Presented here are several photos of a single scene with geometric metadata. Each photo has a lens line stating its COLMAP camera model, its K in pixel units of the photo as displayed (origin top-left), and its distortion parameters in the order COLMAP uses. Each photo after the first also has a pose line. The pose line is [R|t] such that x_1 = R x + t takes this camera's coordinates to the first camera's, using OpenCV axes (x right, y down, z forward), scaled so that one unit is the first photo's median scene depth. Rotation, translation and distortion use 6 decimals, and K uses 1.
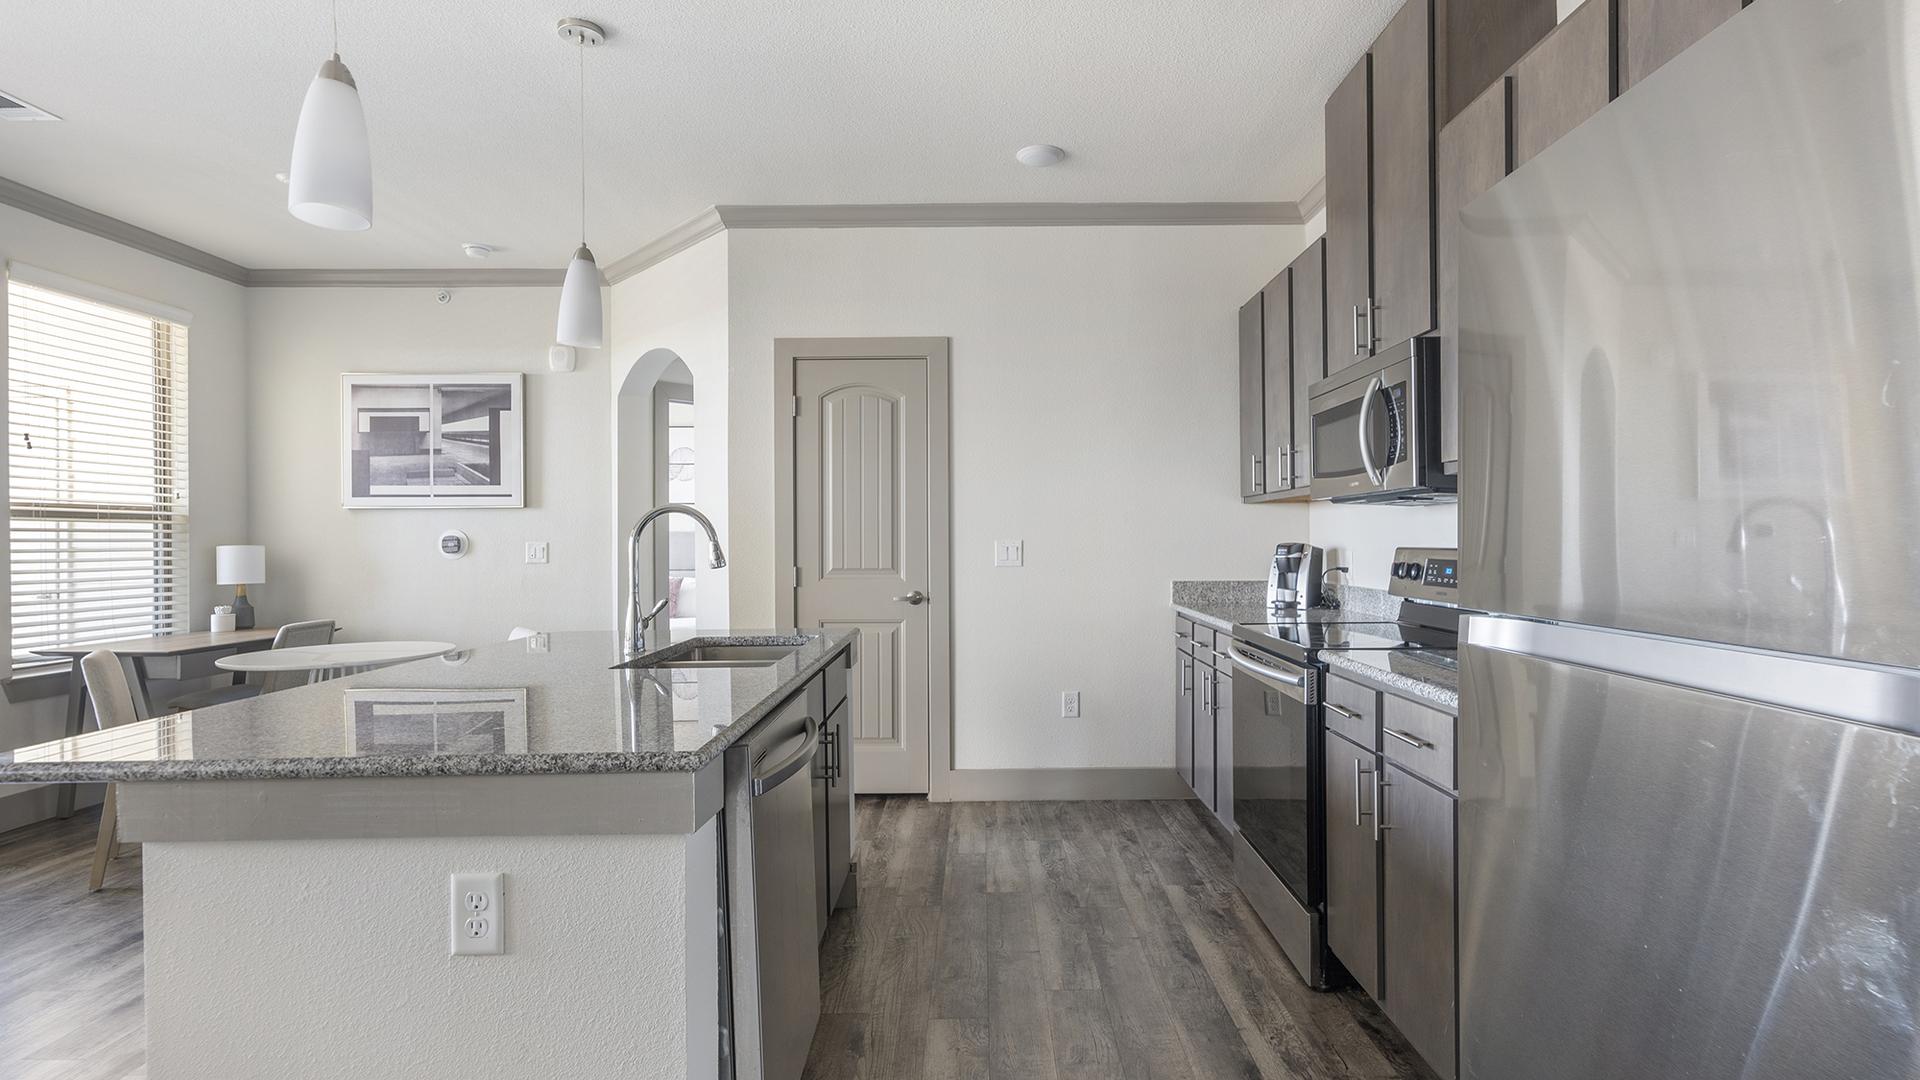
lens RADIAL K [[916.3, 0, 958.2], [0, 916.3, 541.4], [0, 0, 1]] dist [0.011254, -0.001040]
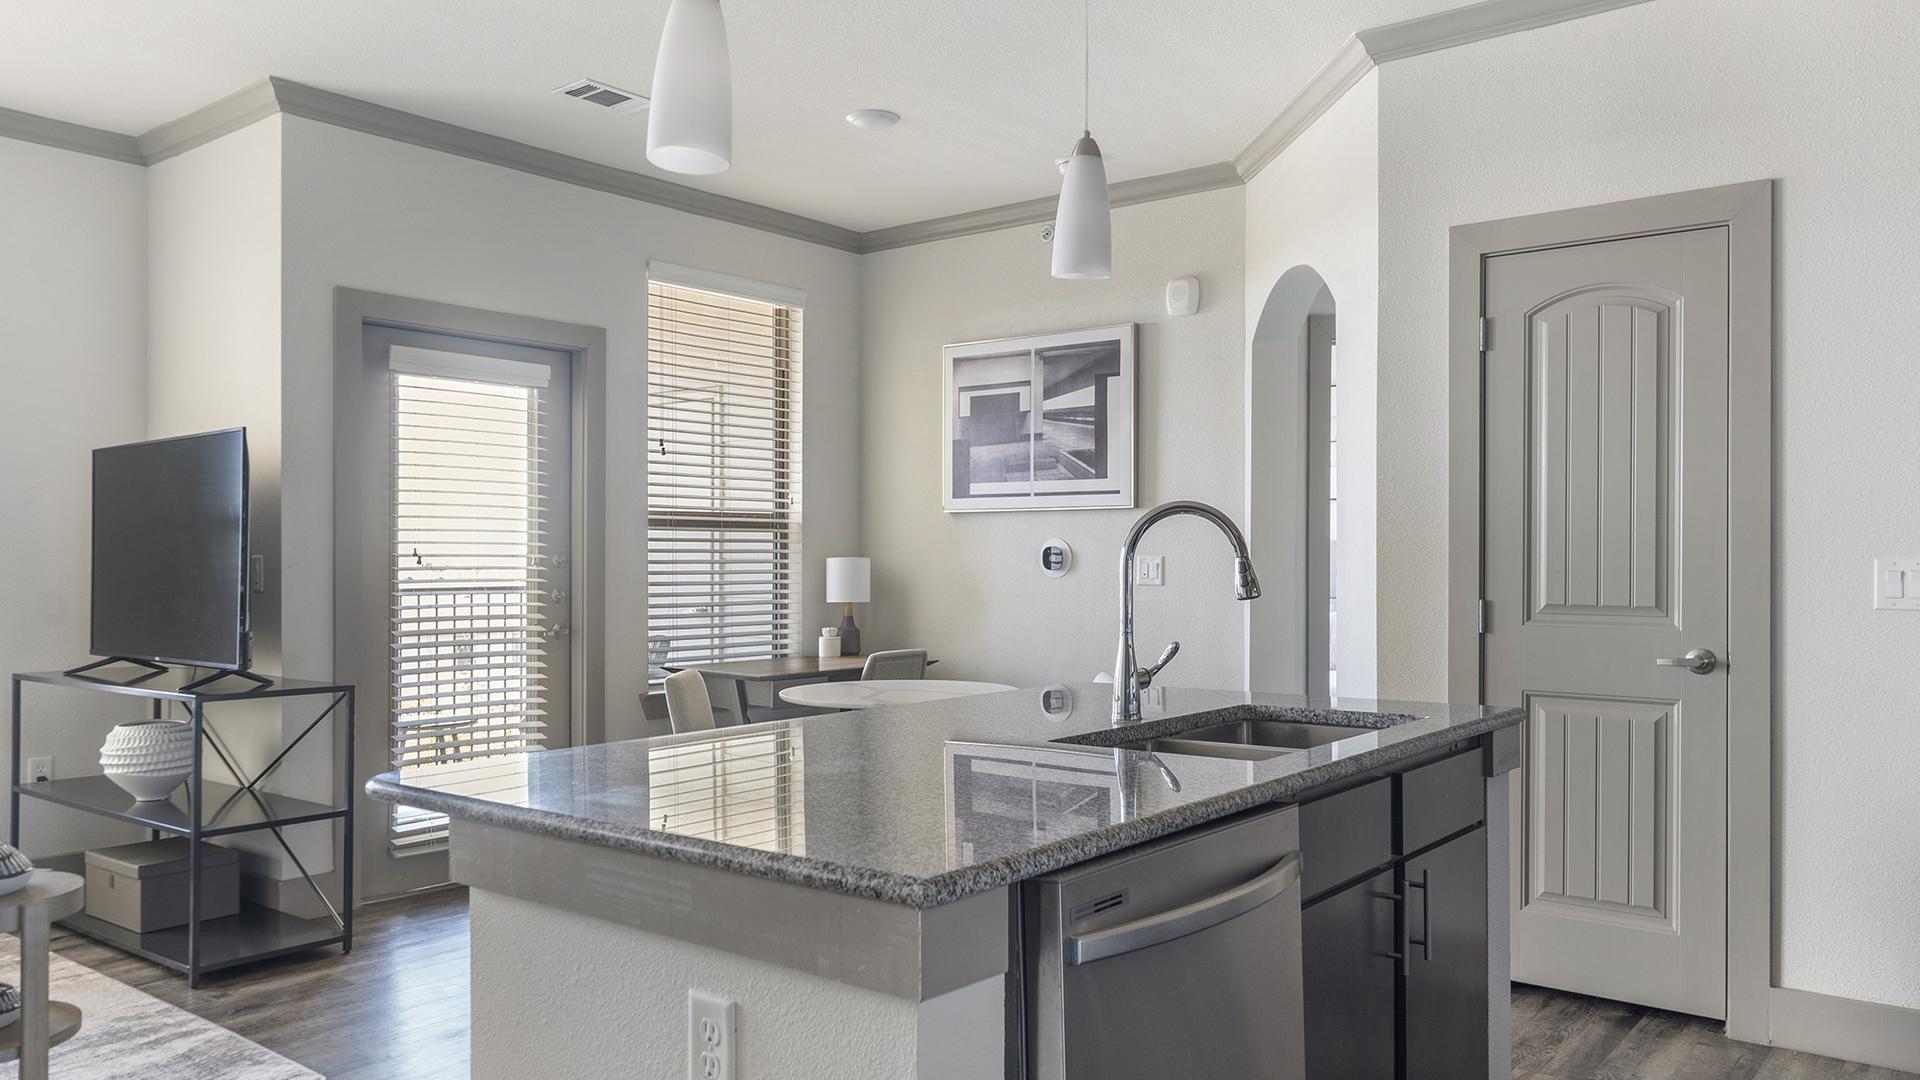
lens RADIAL K [[1368.8, 0, 981.3], [0, 1368.8, 556.0], [0, 0, 1]] dist [-0.000743, 0.013037]
pose [[0.789755, 0.006978, -0.613382, 0.114880], [-0.006269, 0.999975, 0.003303, -0.002082], [0.613390, 0.001237, 0.789779, 0.082379]]
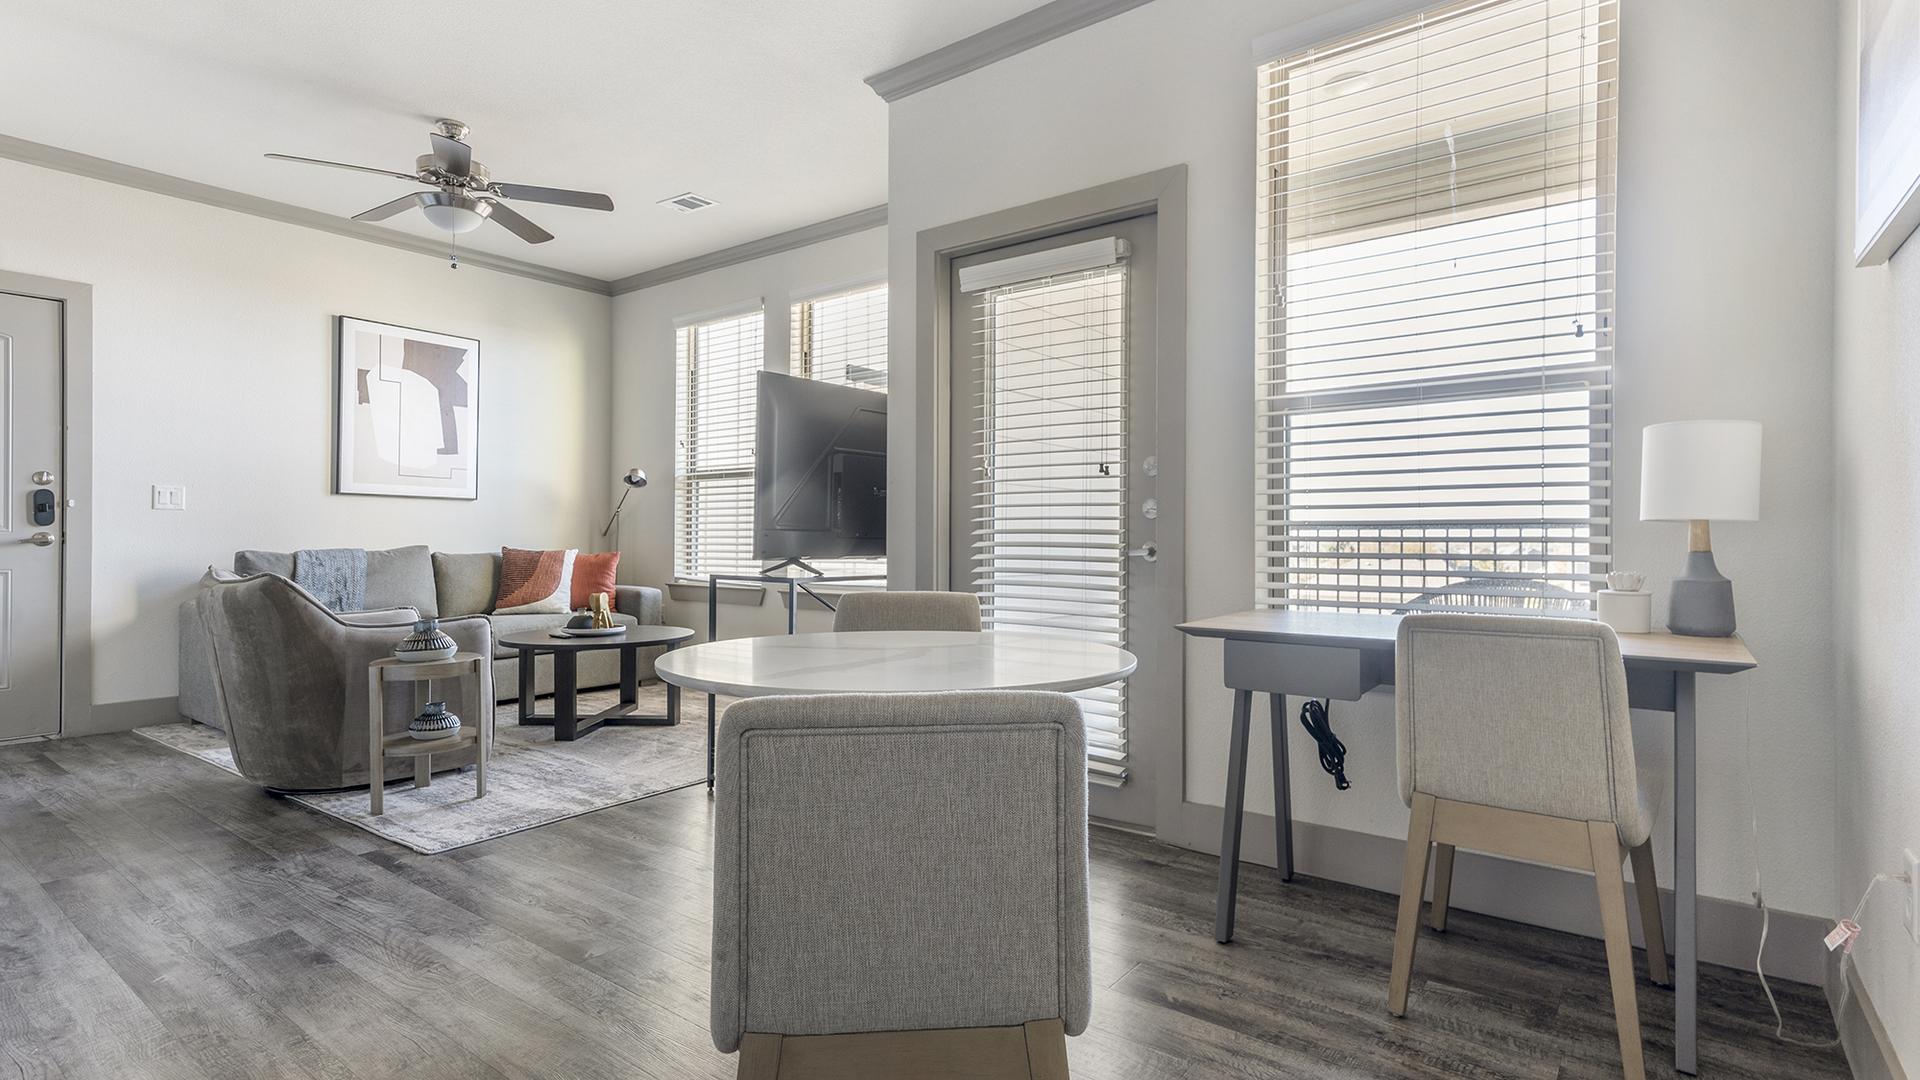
lens RADIAL K [[916.3, 0, 965.7], [0, 916.3, 538.5], [0, 0, 1]] dist [0.011254, -0.001040]
pose [[-0.600528, 0.005369, -0.799586, -0.313607], [0.000881, 0.999981, 0.006053, 0.057471], [0.799603, 0.002931, -0.600521, 1.120251]]
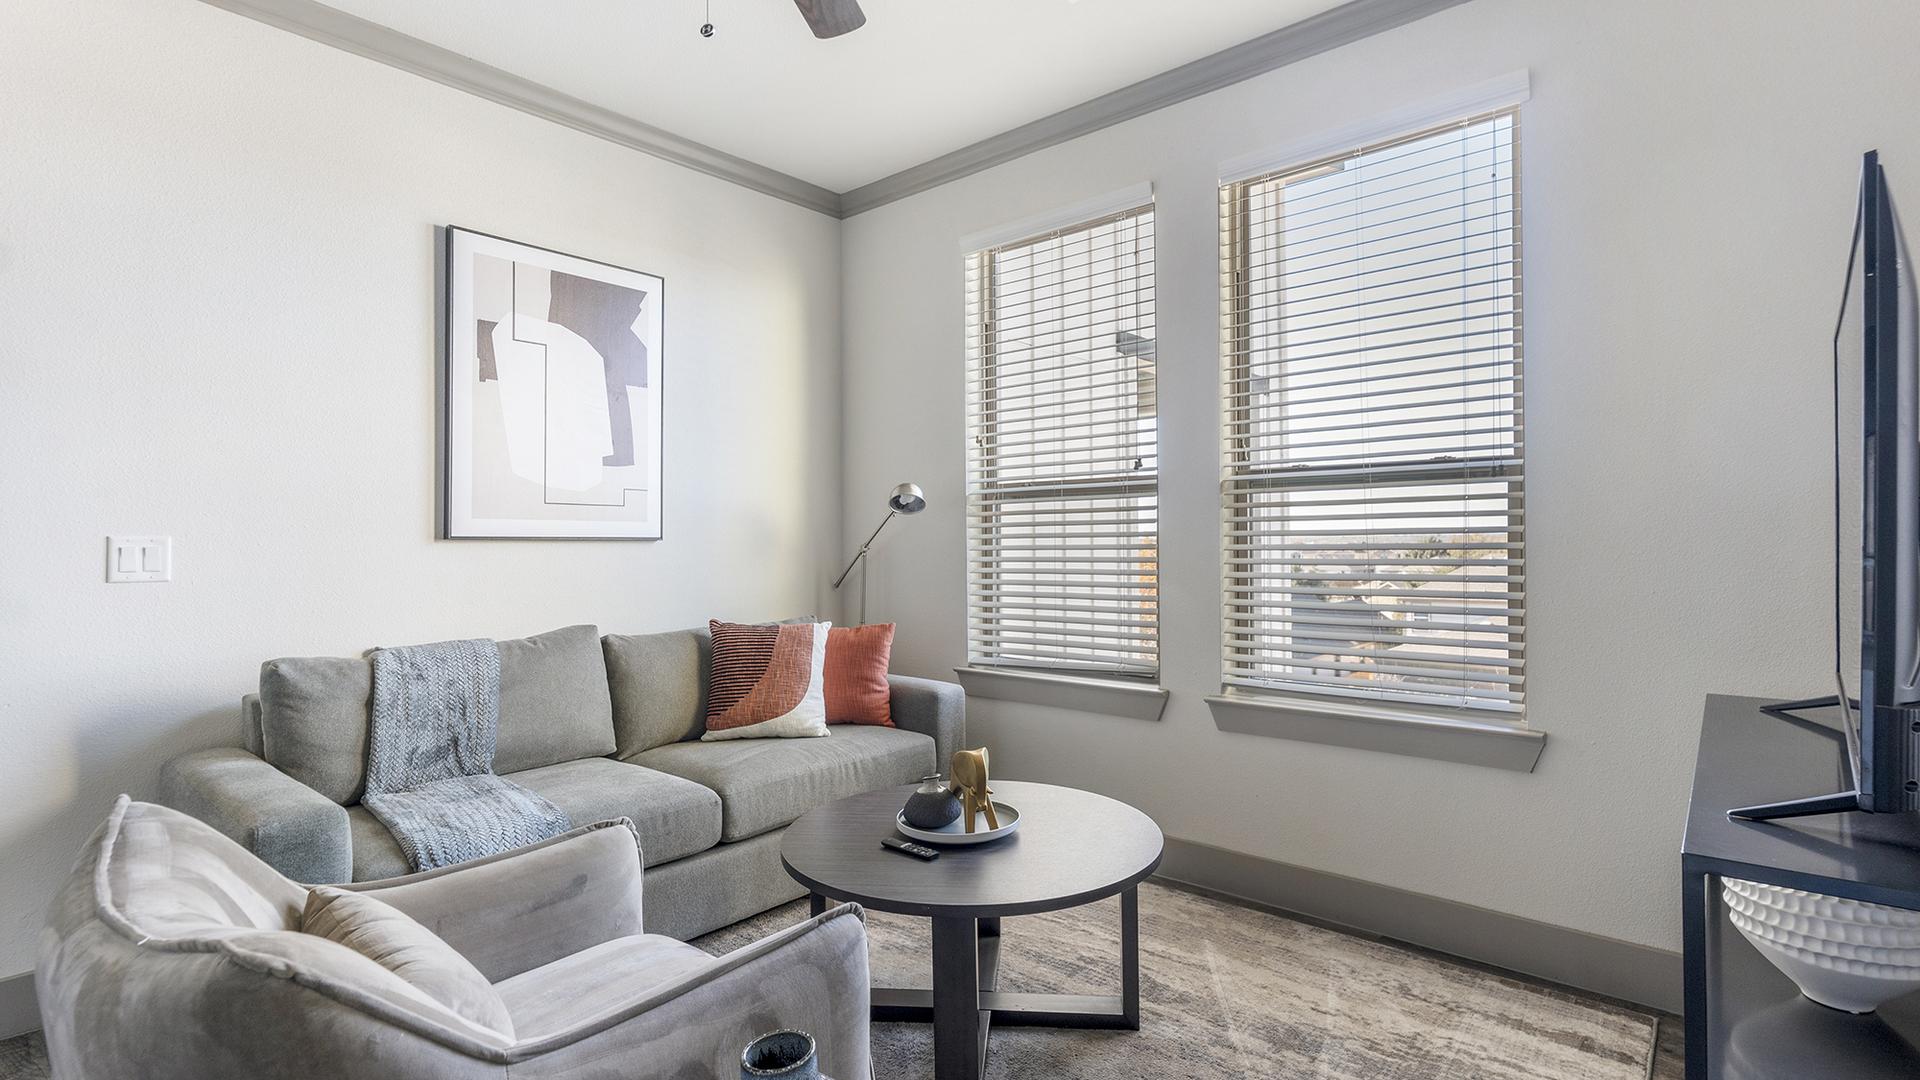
lens RADIAL K [[916.3, 0, 971.8], [0, 916.3, 530.4], [0, 0, 1]] dist [0.011254, -0.001040]
pose [[-0.647068, 0.005410, -0.762413, -0.515869], [0.015479, 0.999862, -0.006043, 0.009388], [0.762275, -0.015711, -0.647063, 0.480065]]
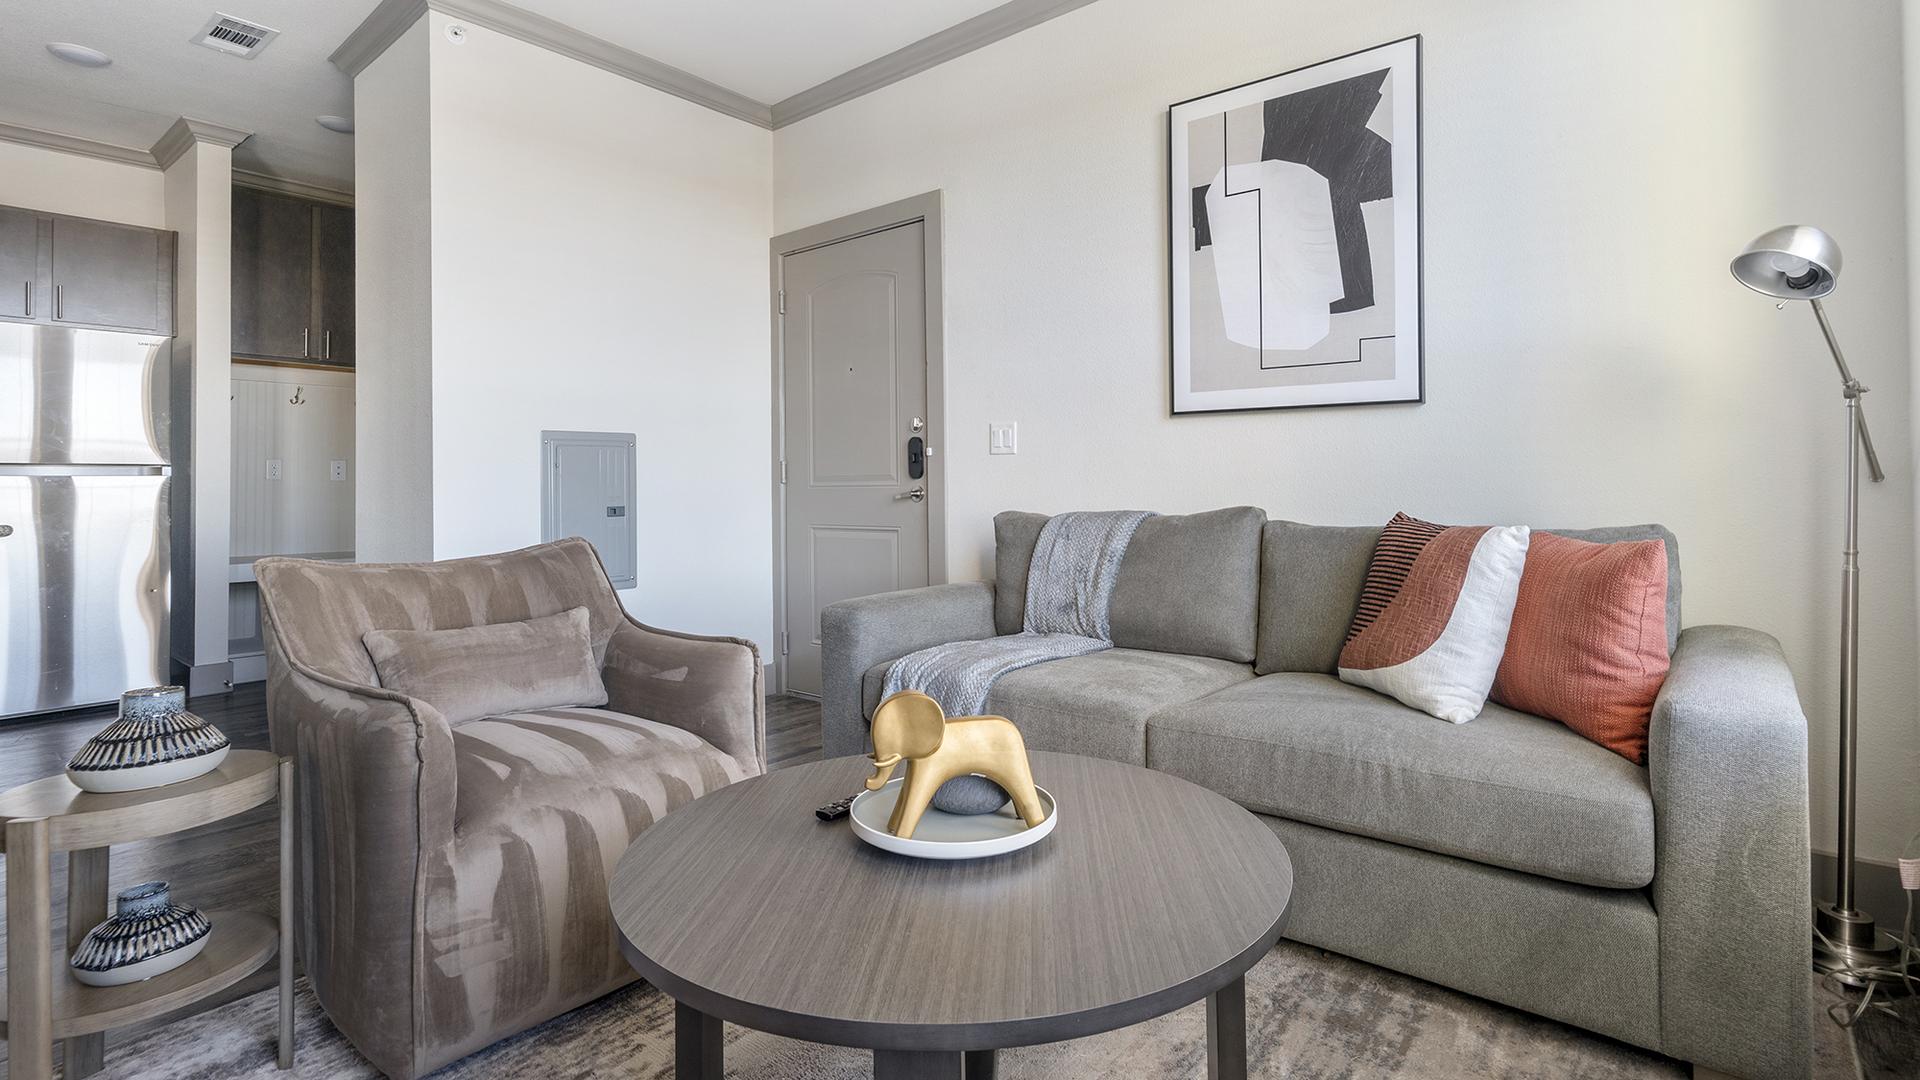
lens RADIAL K [[916.3, 0, 981.7], [0, 916.3, 478.3], [0, 0, 1]] dist [0.011254, -0.001040]
pose [[-0.778837, 0.017502, 0.626982, -1.104465], [0.011163, 0.999839, -0.014044, 0.061488], [-0.627127, -0.003939, -0.778907, 0.371951]]
